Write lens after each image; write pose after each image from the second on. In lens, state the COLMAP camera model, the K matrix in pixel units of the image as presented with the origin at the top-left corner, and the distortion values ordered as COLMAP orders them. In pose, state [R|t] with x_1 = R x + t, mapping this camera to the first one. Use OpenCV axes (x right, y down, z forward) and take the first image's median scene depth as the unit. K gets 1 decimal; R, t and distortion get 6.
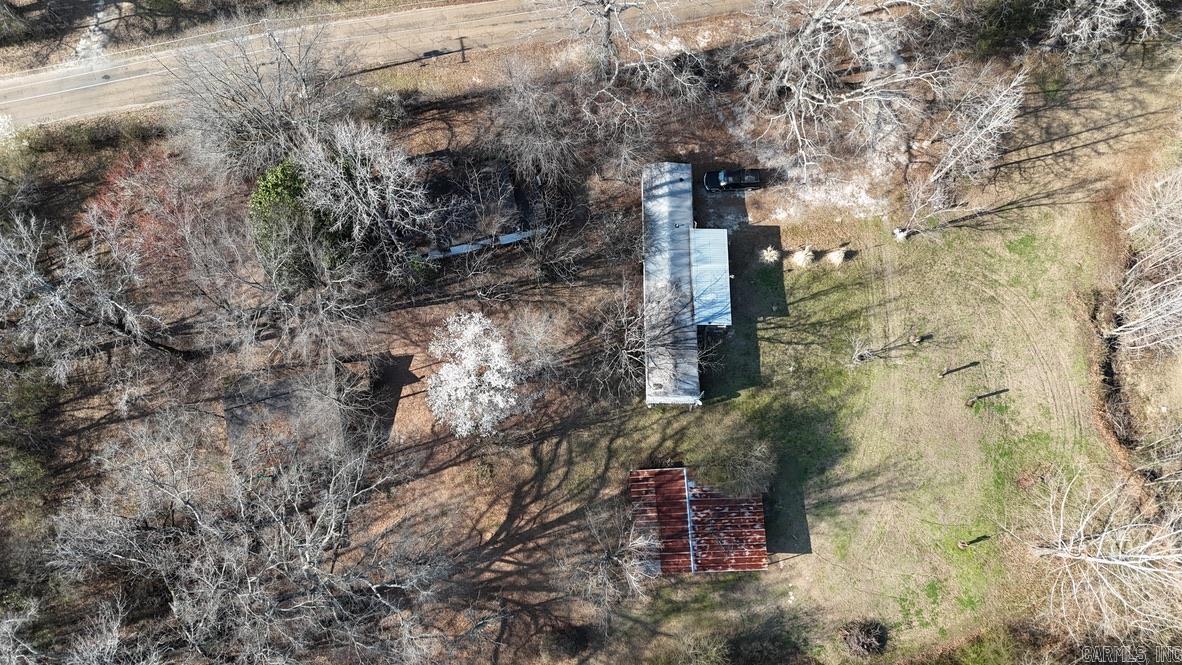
lens RADIAL K [[872.7, 0, 591.0], [0, 872.7, 332.5], [0, 0, 1]] dist [0.112058, -0.205513]
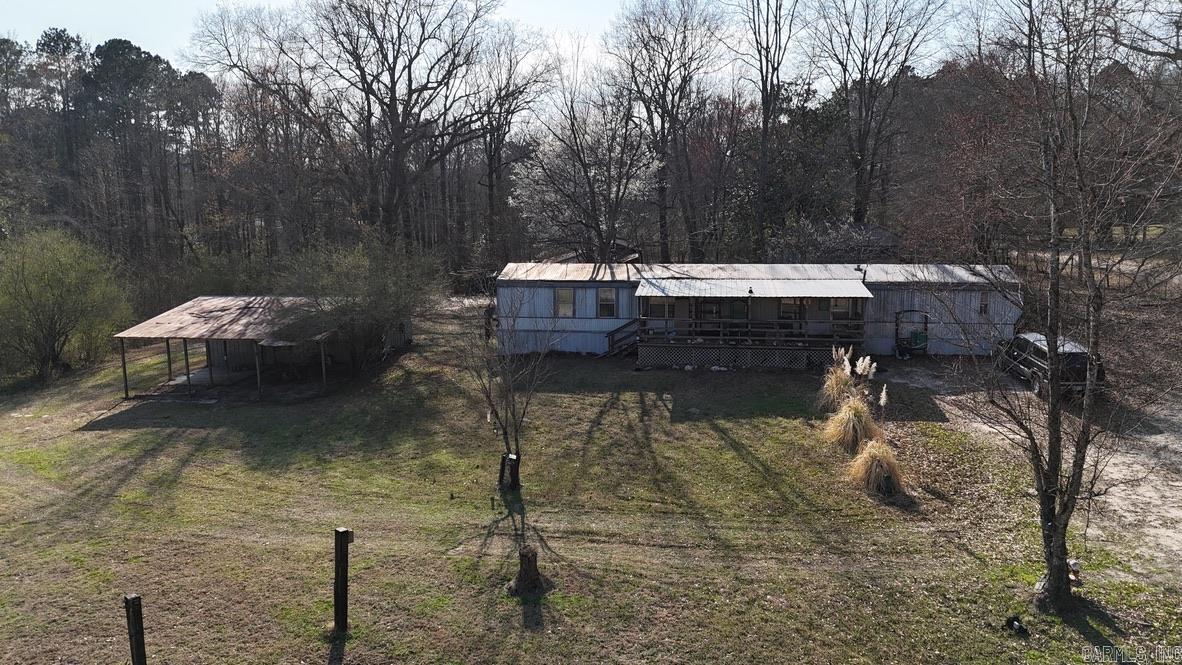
lens RADIAL K [[868.2, 0, 594.4], [0, 868.2, 325.7], [0, 0, 1]] dist [0.079403, -0.087316]
pose [[-0.146998, 0.151115, -0.977525, 0.593764], [-0.956079, 0.231654, 0.179584, -0.063766], [0.253585, 0.960989, 0.110426, 0.950759]]
